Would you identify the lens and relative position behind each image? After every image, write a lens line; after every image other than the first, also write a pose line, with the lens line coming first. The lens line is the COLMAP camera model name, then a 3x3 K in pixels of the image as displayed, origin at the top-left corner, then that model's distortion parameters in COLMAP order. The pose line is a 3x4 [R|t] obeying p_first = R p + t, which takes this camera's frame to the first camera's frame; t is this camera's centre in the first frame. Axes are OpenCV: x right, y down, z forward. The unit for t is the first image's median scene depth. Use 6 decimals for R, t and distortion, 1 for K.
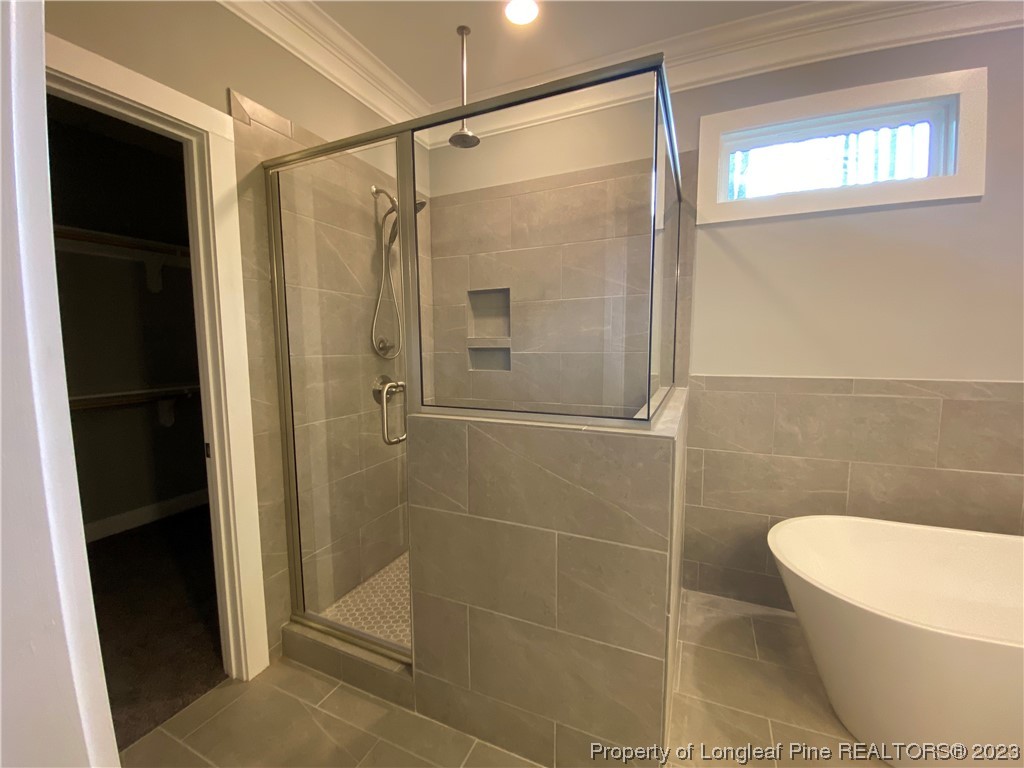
lens RADIAL K [[420.9, 0, 508.4], [0, 420.9, 385.7], [0, 0, 1]] dist [-0.016350, -0.003521]
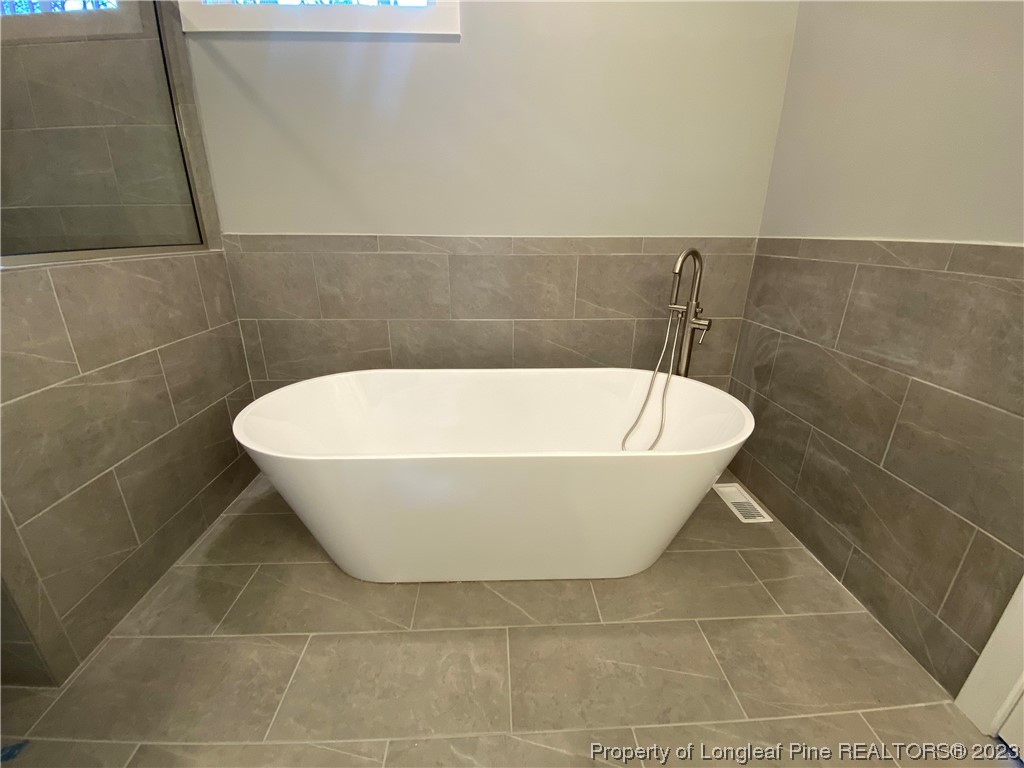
lens RADIAL K [[420.9, 0, 511.2], [0, 420.9, 386.1], [0, 0, 1]] dist [-0.016350, -0.003521]
pose [[0.891429, -0.141654, 0.430452, 0.638101], [0.022104, 0.962349, 0.270916, 0.065906], [-0.452621, -0.231988, 0.860997, -0.094860]]
